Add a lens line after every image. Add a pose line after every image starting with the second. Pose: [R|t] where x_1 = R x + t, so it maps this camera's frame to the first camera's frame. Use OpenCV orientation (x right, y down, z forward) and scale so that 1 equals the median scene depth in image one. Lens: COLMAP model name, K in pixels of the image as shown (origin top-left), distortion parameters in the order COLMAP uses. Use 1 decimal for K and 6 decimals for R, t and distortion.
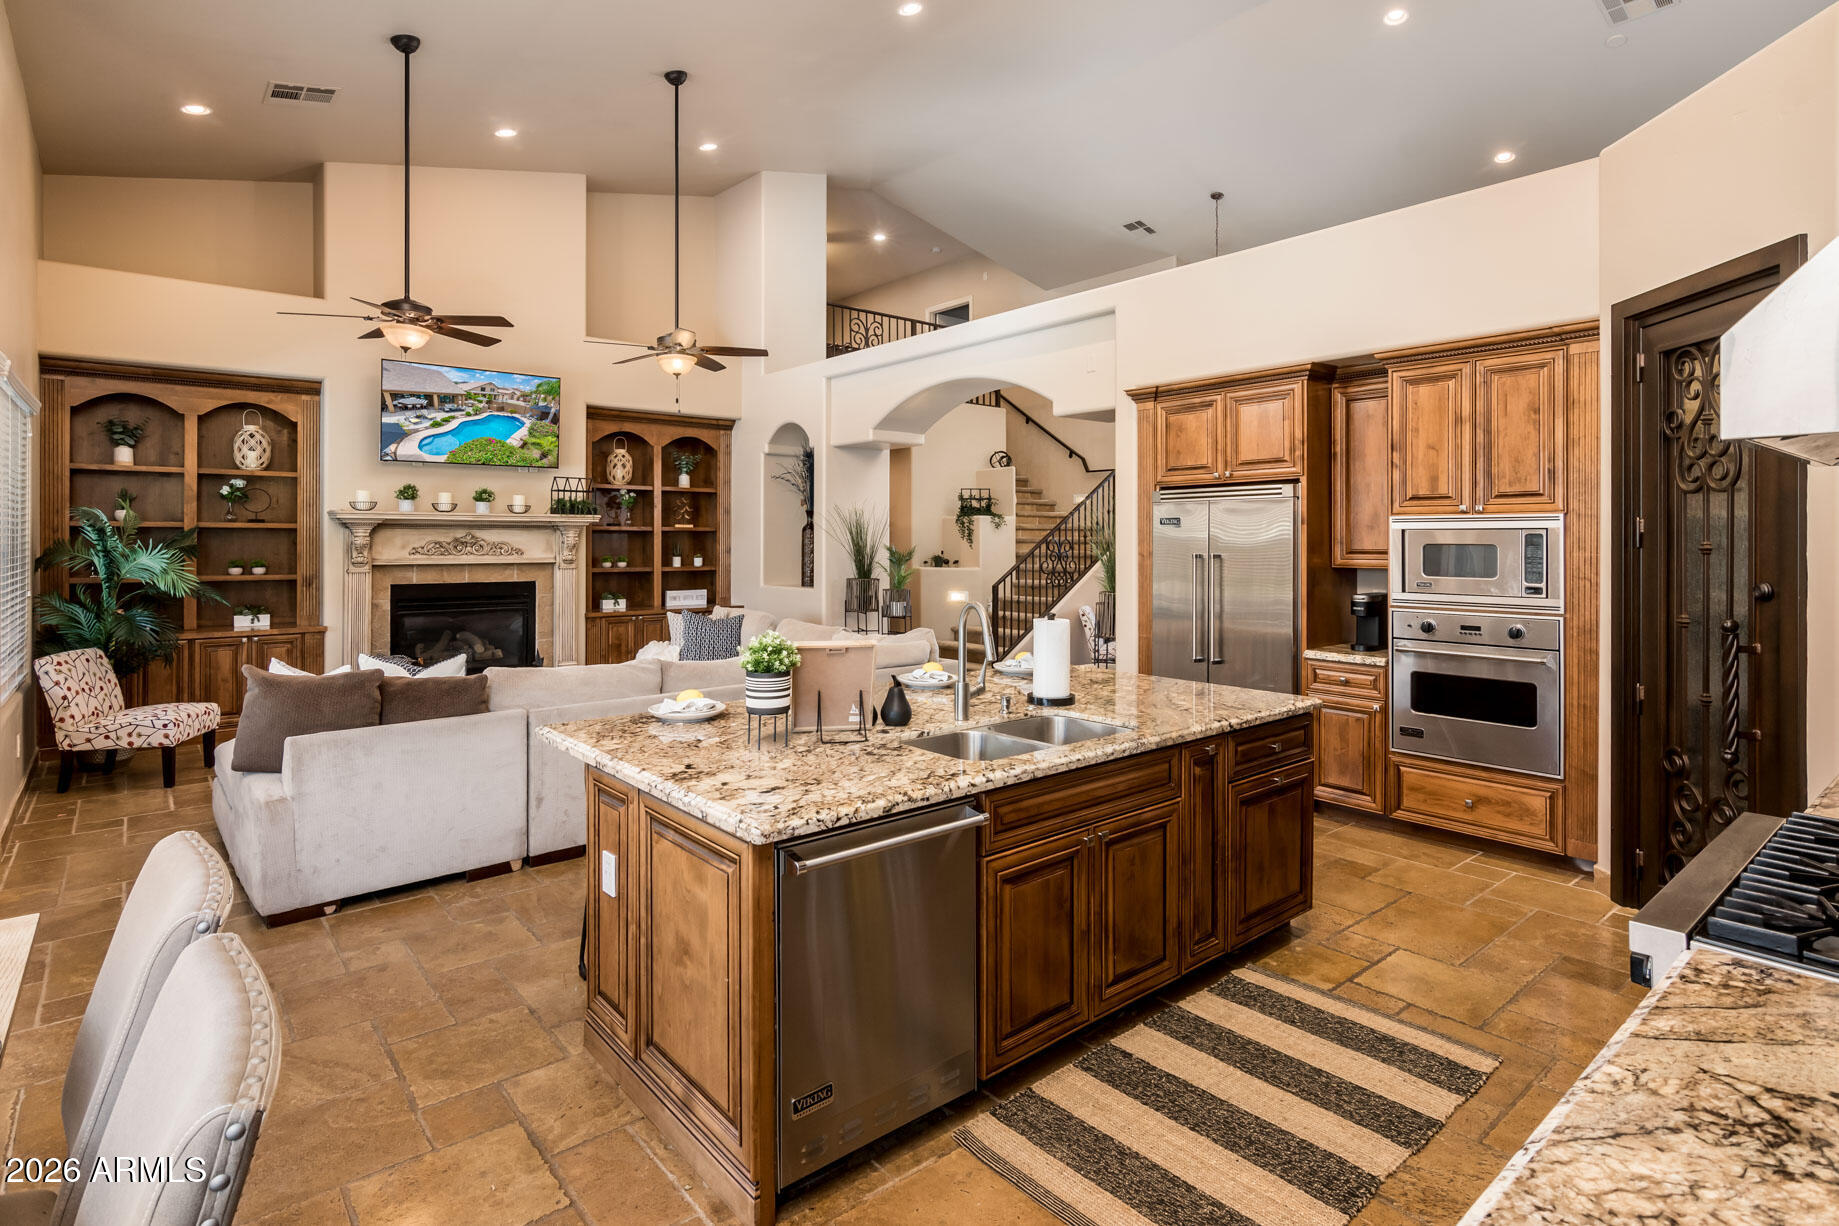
lens RADIAL K [[943.6, 0, 909.7], [0, 943.6, 536.8], [0, 0, 1]] dist [-0.000841, -0.000475]
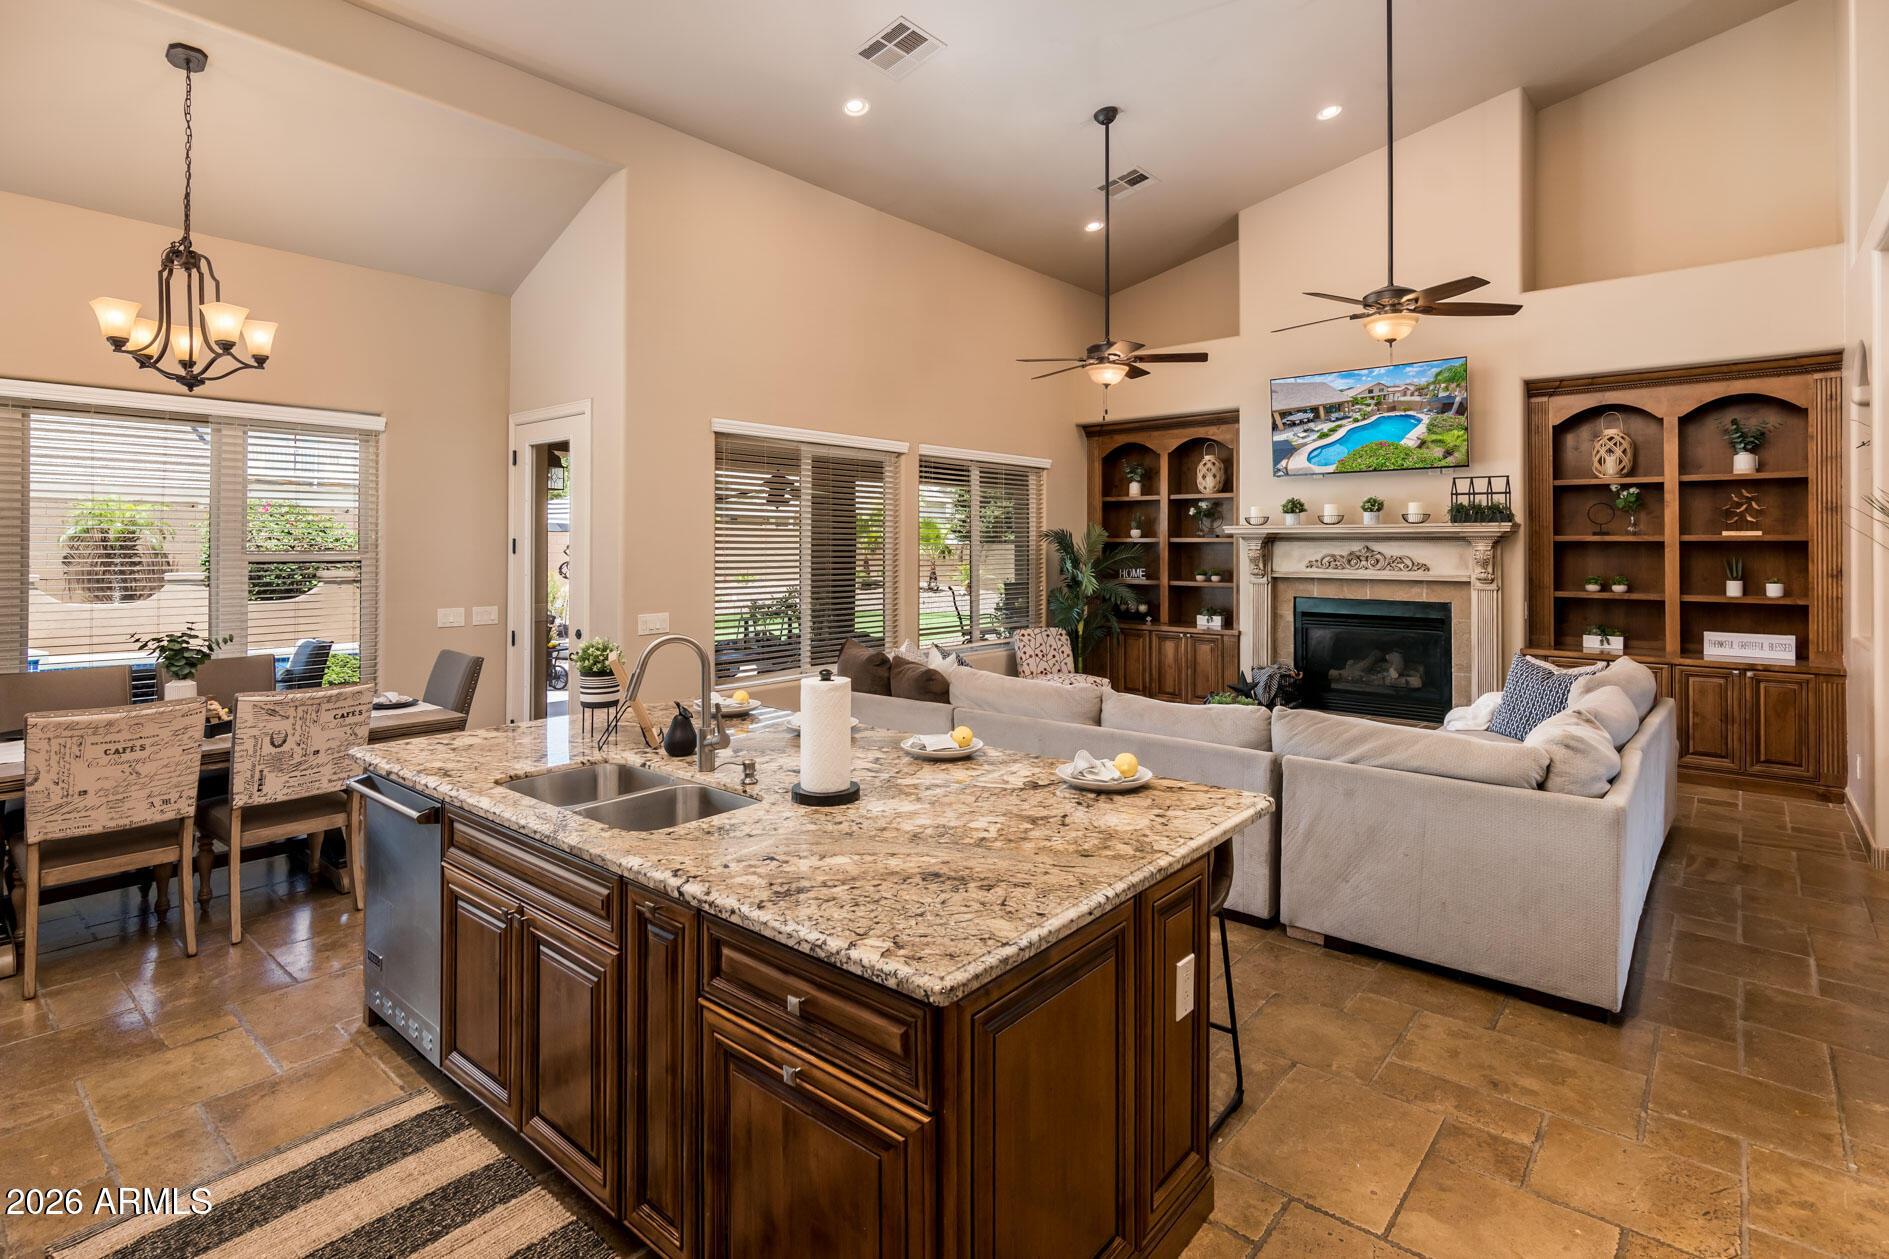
lens RADIAL K [[932.6, 0, 911.4], [0, 932.6, 539.1], [0, 0, 1]] dist [0.000835, 0.000799]
pose [[0.148533, -0.007554, -0.988879, 0.402888], [0.002794, 0.999970, -0.007219, -0.005776], [0.988903, -0.001691, 0.148550, 0.454412]]
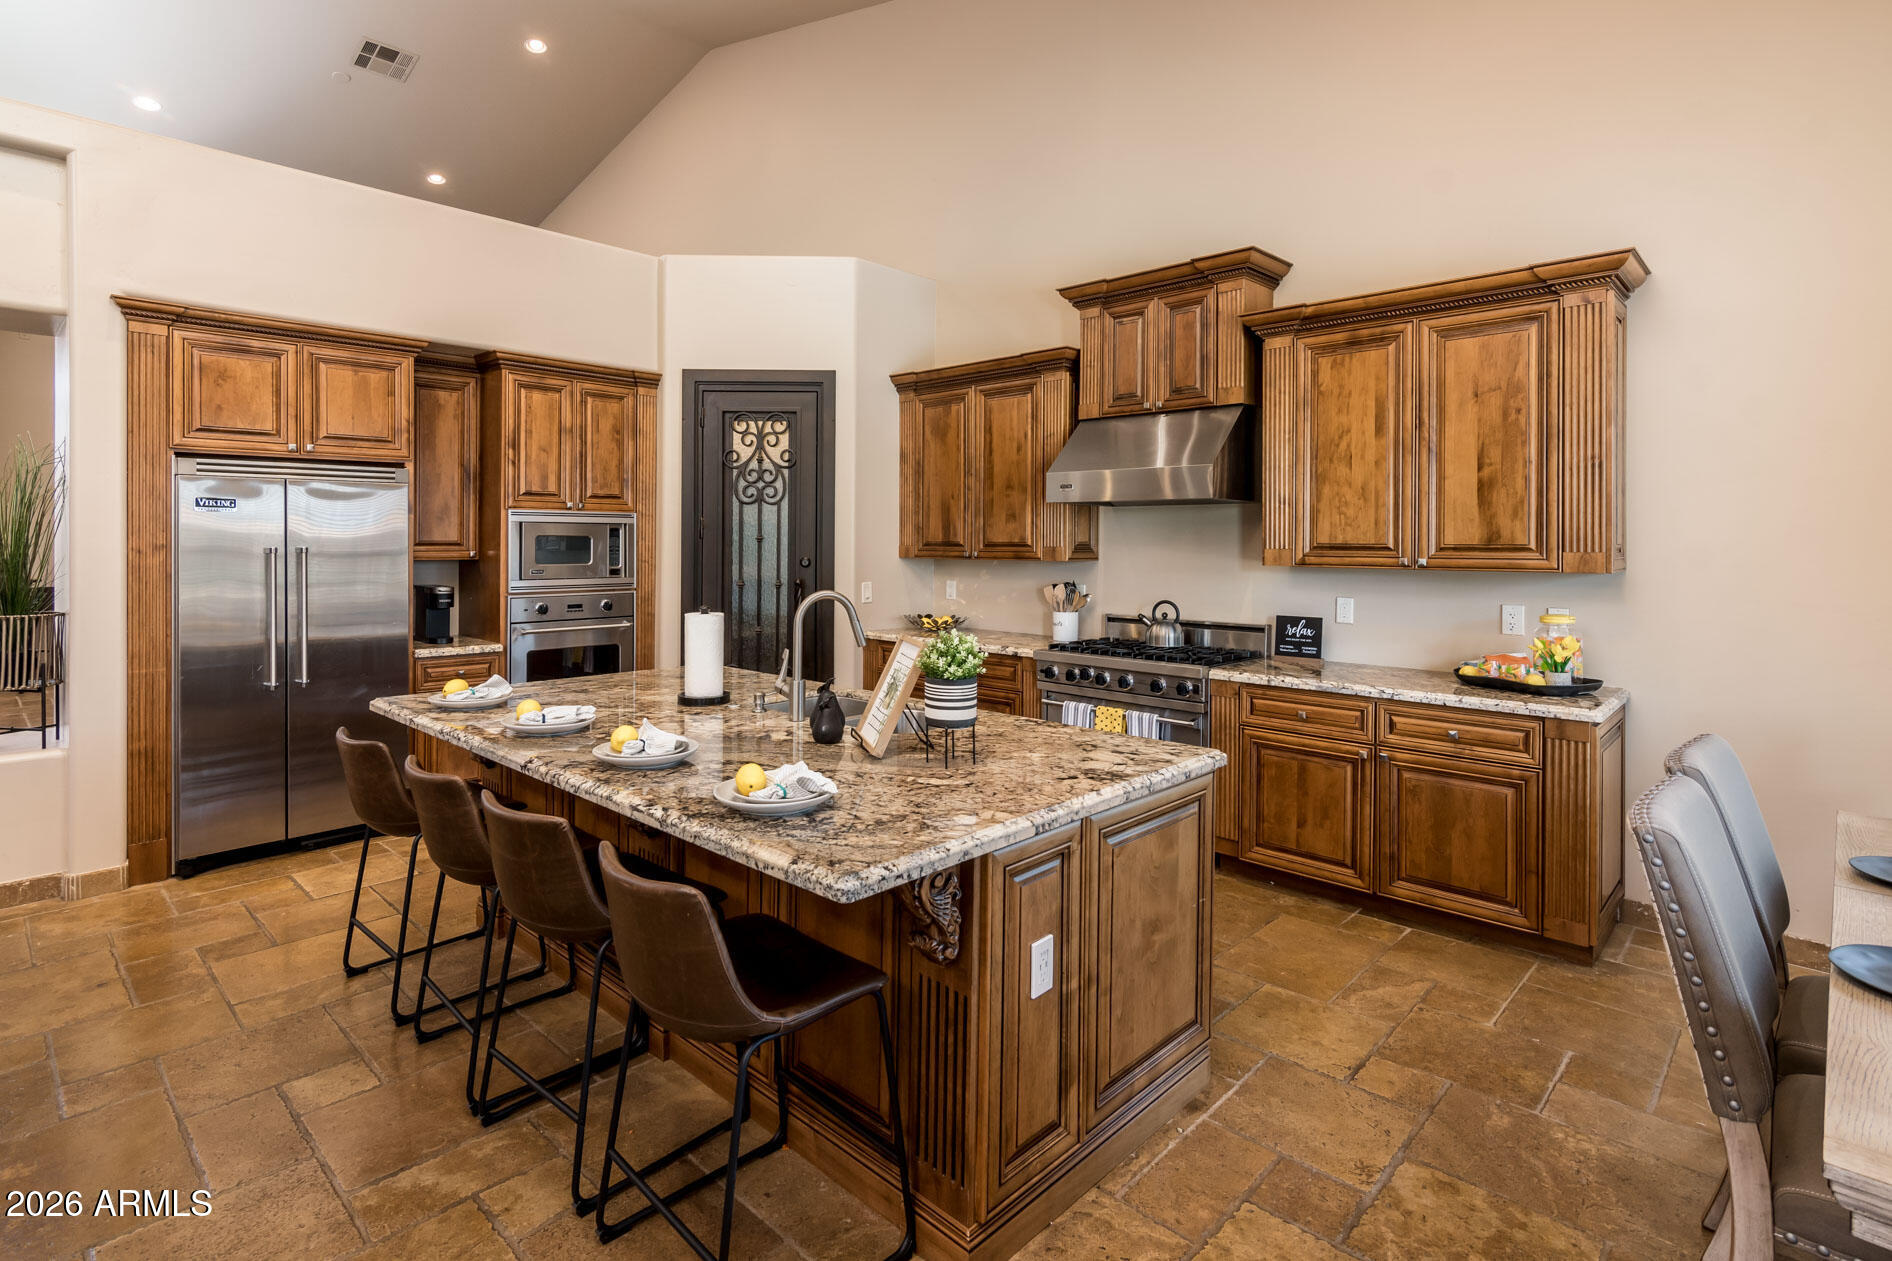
lens RADIAL K [[932.9, 0, 920.0], [0, 932.9, 545.1], [0, 0, 1]] dist [0.003830, 0.000326]
pose [[-0.103022, -0.006617, 0.994657, -0.375456], [-0.007445, 0.999955, 0.005881, 0.005962], [-0.994651, -0.006800, -0.103067, 0.417884]]
